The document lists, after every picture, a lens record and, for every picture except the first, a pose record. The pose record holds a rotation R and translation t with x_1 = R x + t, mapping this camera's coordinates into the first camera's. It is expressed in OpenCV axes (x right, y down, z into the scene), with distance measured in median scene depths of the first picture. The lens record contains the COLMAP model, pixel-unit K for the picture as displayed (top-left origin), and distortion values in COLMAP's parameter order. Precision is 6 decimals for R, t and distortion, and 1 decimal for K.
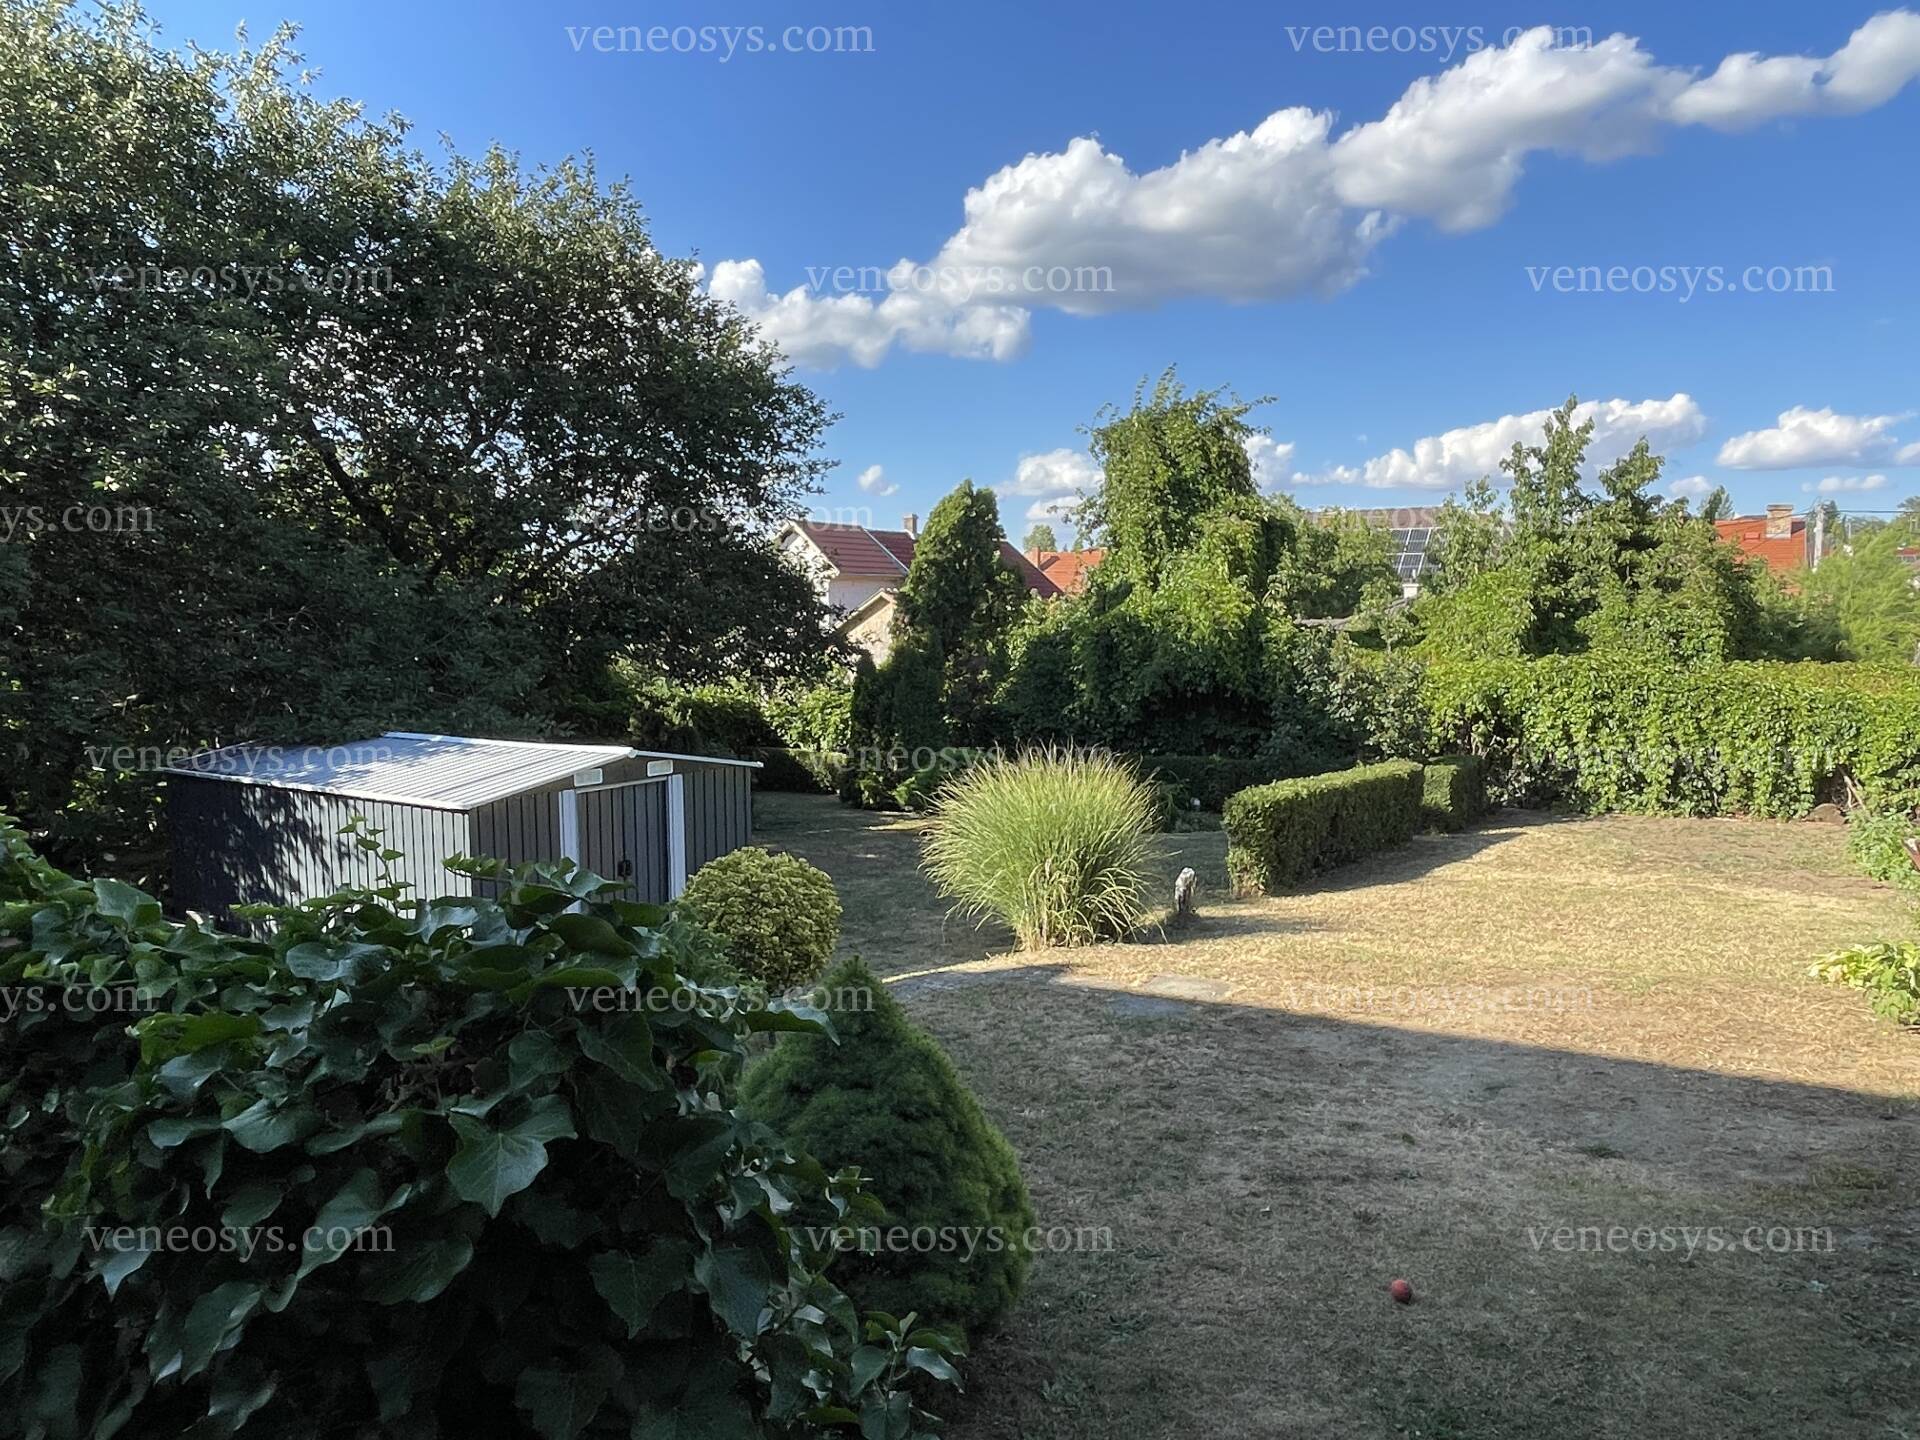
lens RADIAL K [[1342.3, 0, 960.0], [0, 1342.3, 720.0], [0, 0, 1]] dist [0.002328, 0.001014]
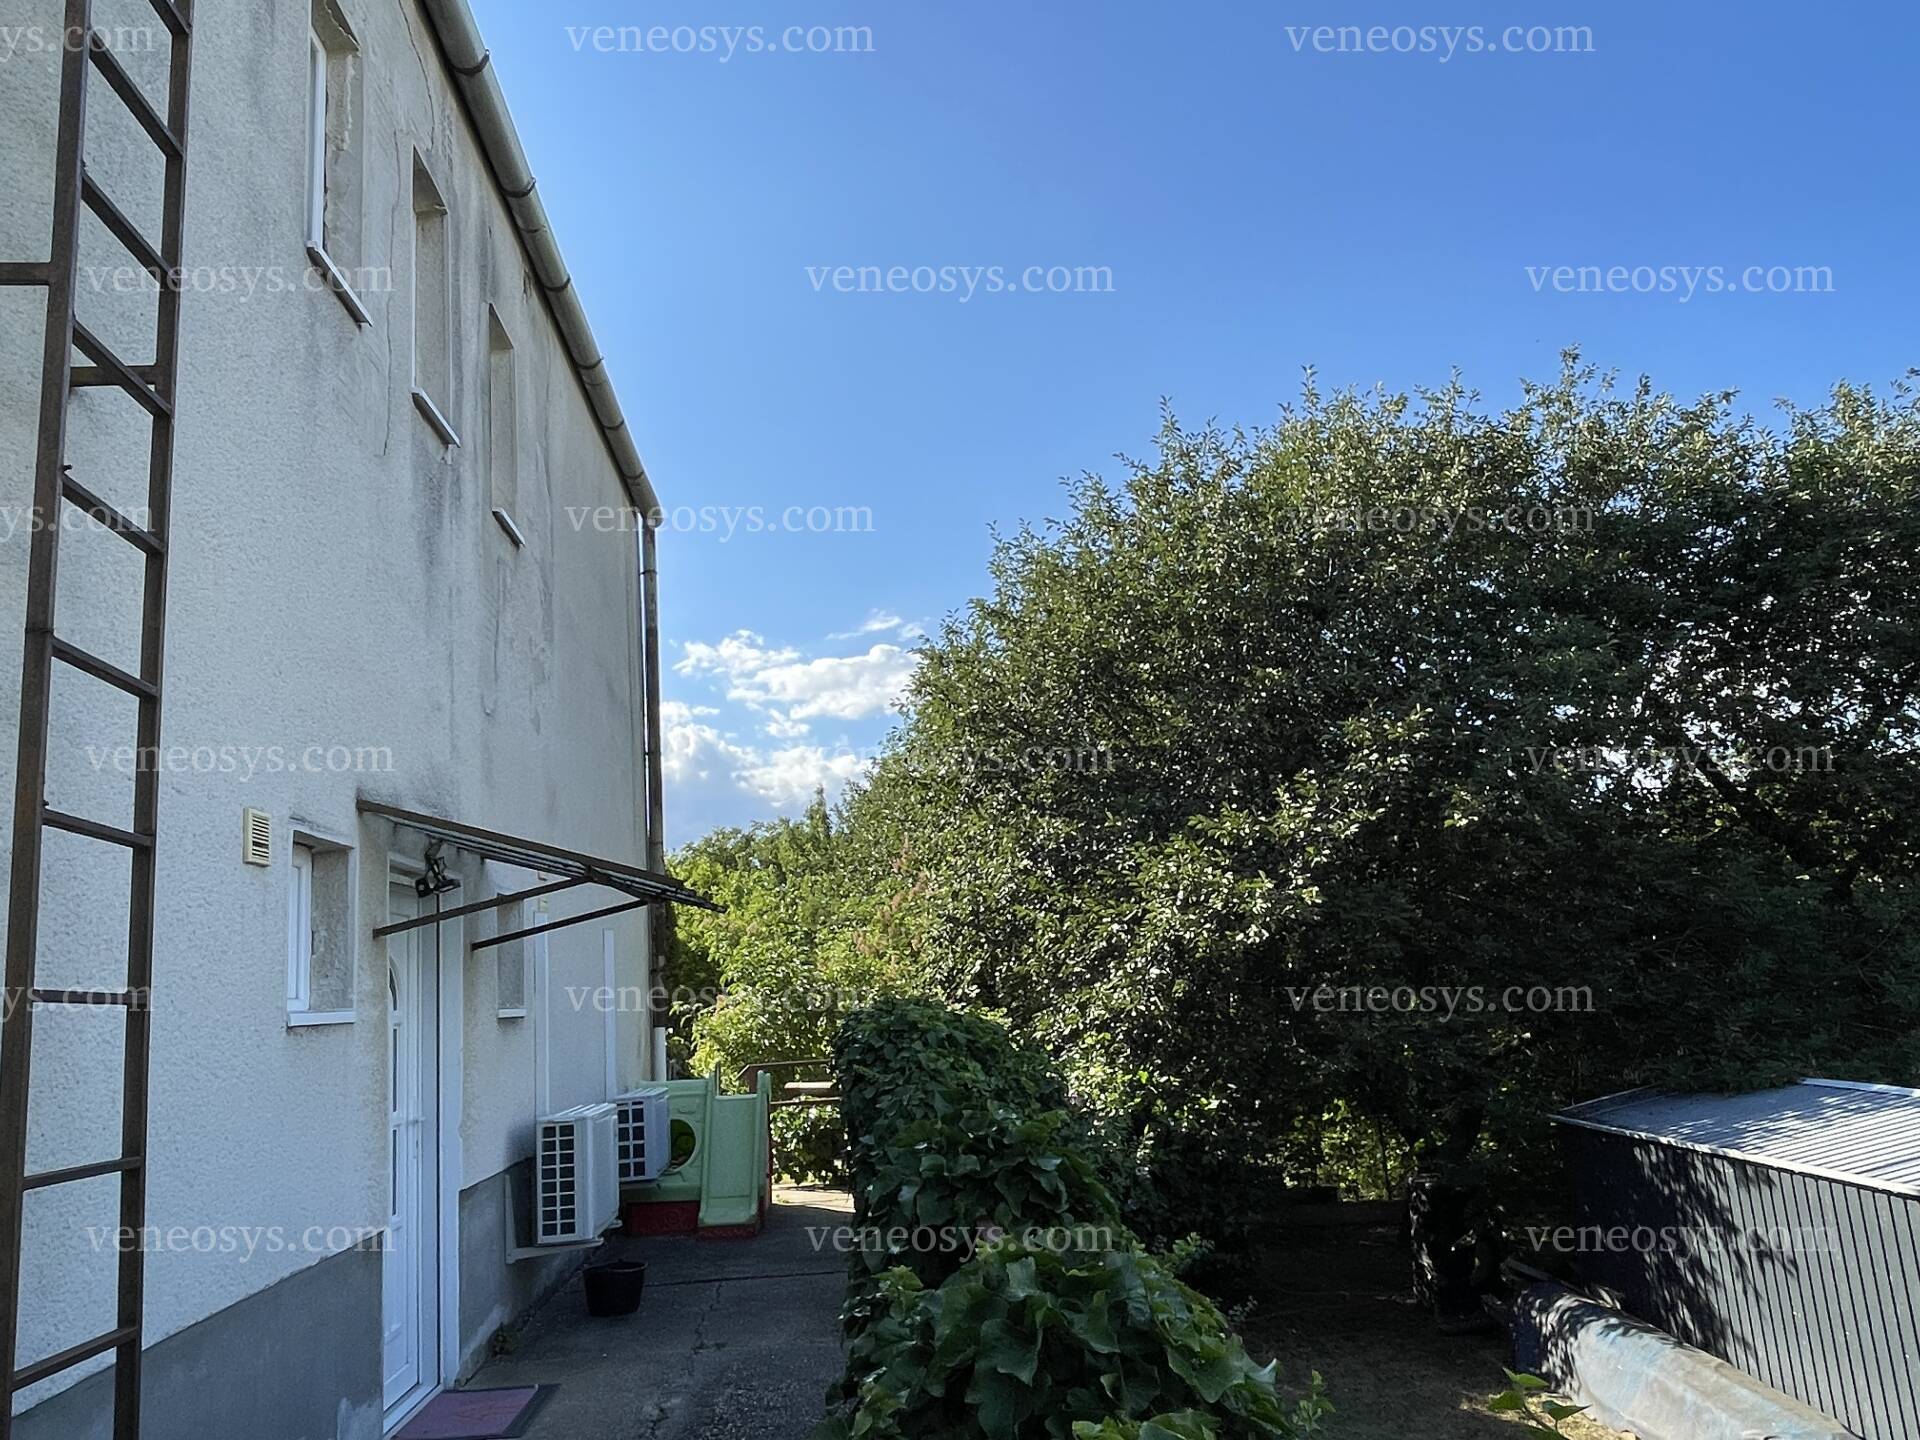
lens RADIAL K [[1342.3, 0, 960.0], [0, 1342.3, 720.0], [0, 0, 1]] dist [0.002328, 0.001014]
pose [[0.565896, -0.204941, -0.798599, -0.023619], [0.006691, 0.969723, -0.244114, -0.005518], [0.824450, 0.132800, 0.550134, 0.101774]]
